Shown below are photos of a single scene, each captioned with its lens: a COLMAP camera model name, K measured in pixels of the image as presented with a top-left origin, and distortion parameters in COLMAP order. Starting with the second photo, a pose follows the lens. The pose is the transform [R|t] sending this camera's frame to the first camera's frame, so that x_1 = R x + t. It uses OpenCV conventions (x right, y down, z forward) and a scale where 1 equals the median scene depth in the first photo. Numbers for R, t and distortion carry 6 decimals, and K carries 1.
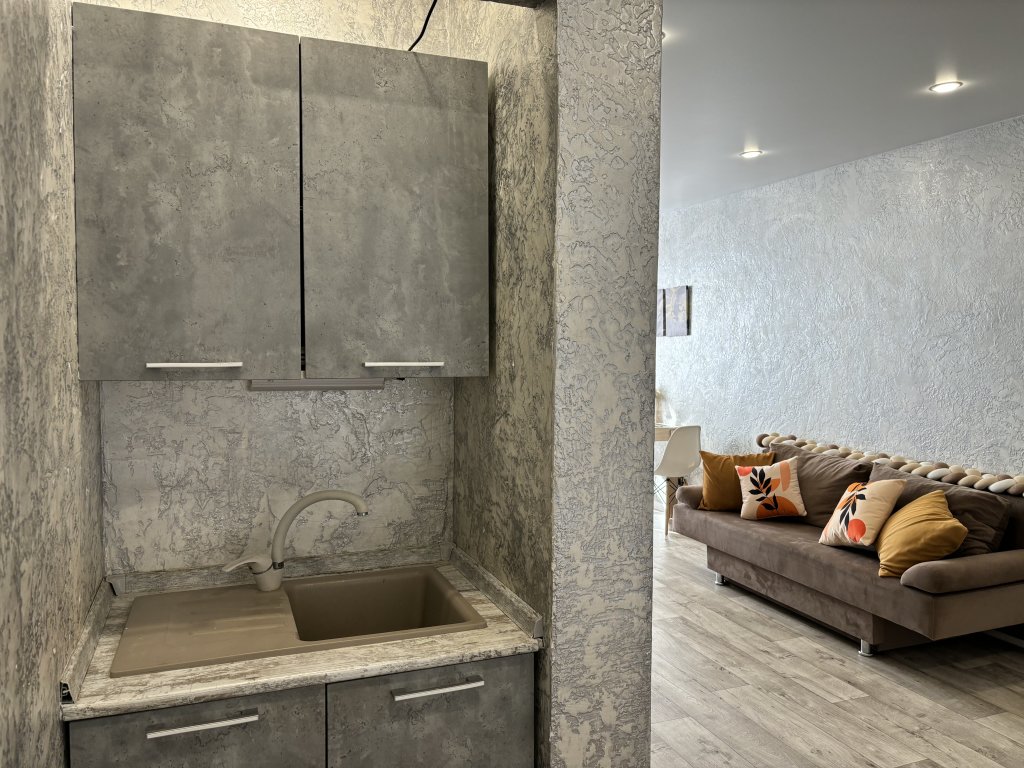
lens RADIAL K [[760.9, 0, 512.0], [0, 760.9, 384.0], [0, 0, 1]] dist [-0.004226, -0.002651]
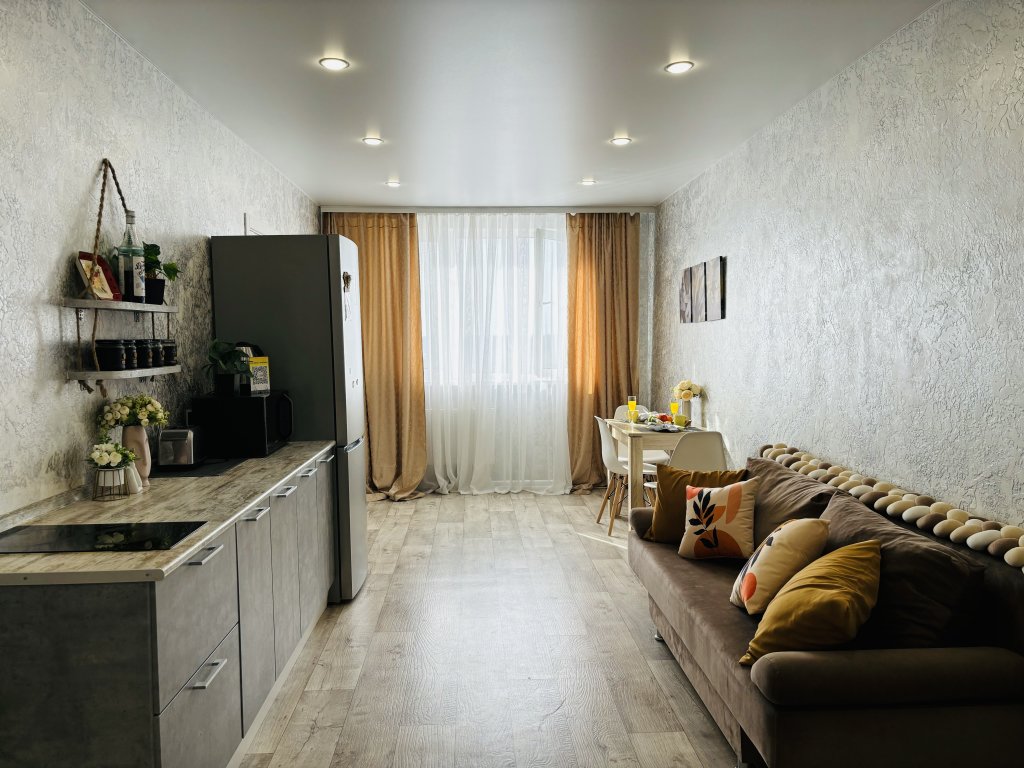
lens RADIAL K [[767.1, 0, 512.0], [0, 767.1, 384.0], [0, 0, 1]] dist [0.048017, -0.061622]
pose [[0.946812, 0.001769, -0.321781, 0.394225], [-0.000830, 0.999995, 0.003053, 0.003613], [0.321785, -0.002623, 0.946809, 0.222867]]
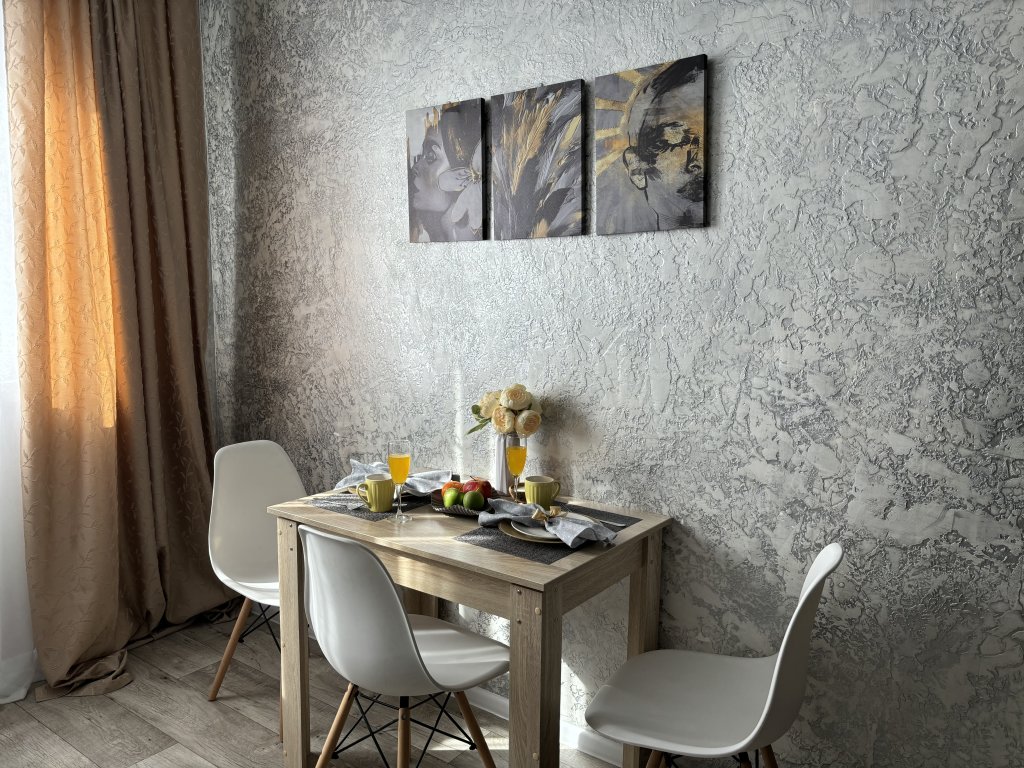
lens RADIAL K [[767.1, 0, 512.0], [0, 767.1, 384.0], [0, 0, 1]] dist [0.048017, -0.061622]
pose [[0.848410, -0.062888, 0.525591, -0.004479], [0.027402, 0.996804, 0.075037, -0.036631], [-0.528630, -0.049260, 0.847422, 1.088658]]
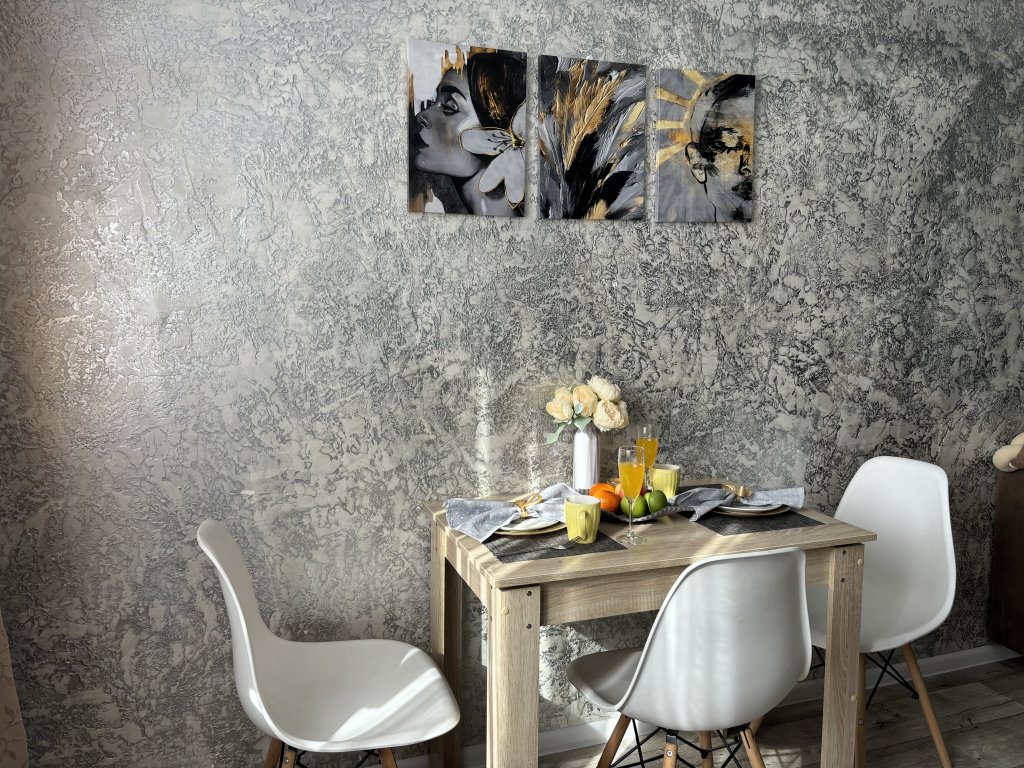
lens RADIAL K [[777.2, 0, 517.8], [0, 777.2, 379.0], [0, 0, 1]] dist [0.039832, -0.045032]
pose [[0.030900, -0.106917, 0.993788, -0.208820], [0.056318, 0.992869, 0.105067, -0.049229], [-0.997935, 0.052722, 0.036701, 1.543890]]
